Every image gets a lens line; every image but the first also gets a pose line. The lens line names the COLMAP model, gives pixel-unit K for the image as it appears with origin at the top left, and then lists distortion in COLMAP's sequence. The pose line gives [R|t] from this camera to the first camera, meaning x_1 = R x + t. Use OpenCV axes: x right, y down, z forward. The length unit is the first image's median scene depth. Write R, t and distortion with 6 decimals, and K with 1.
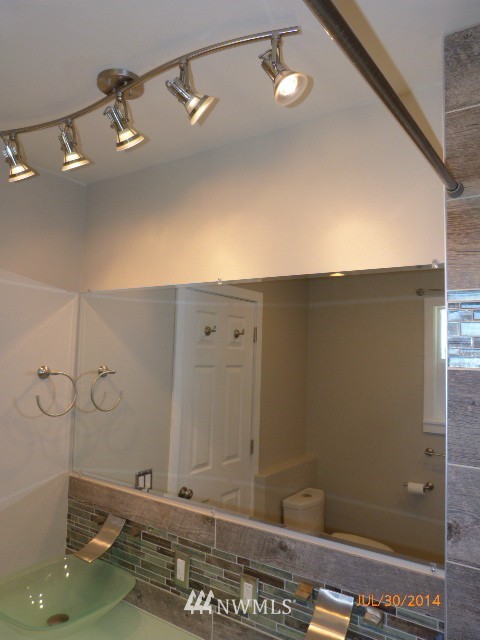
lens RADIAL K [[482.9, 0, 240.9], [0, 482.9, 318.8], [0, 0, 1]] dist [-0.035043, 0.020693]
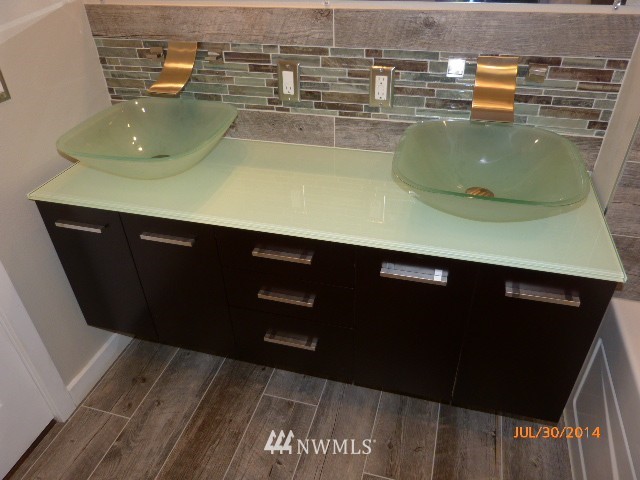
lens RADIAL K [[482.9, 0, 322.6], [0, 482.9, 242.4], [0, 0, 1]] dist [-0.035043, 0.020693]
pose [[0.942269, -0.239218, 0.234318, -0.342767], [0.034287, 0.765001, 0.643116, 0.188433], [-0.333098, -0.597954, 0.729038, 0.171989]]
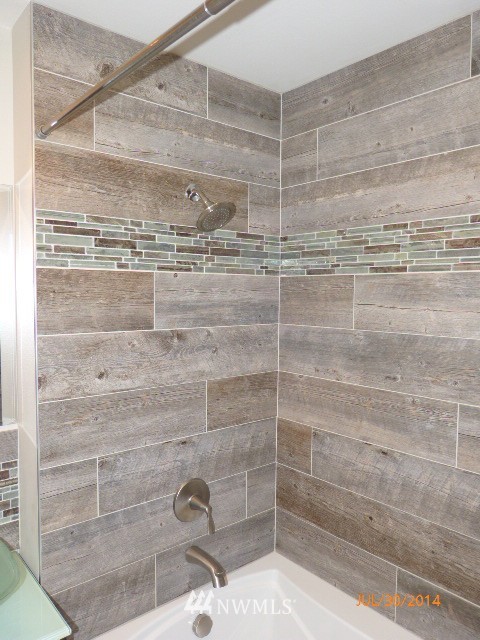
lens RADIAL K [[482.9, 0, 241.4], [0, 482.9, 318.0], [0, 0, 1]] dist [-0.035043, 0.020693]
pose [[0.253948, -0.083774, 0.963583, -0.466313], [-0.067820, 0.992248, 0.104140, 0.040999], [-0.964837, -0.091796, 0.246297, 0.057522]]
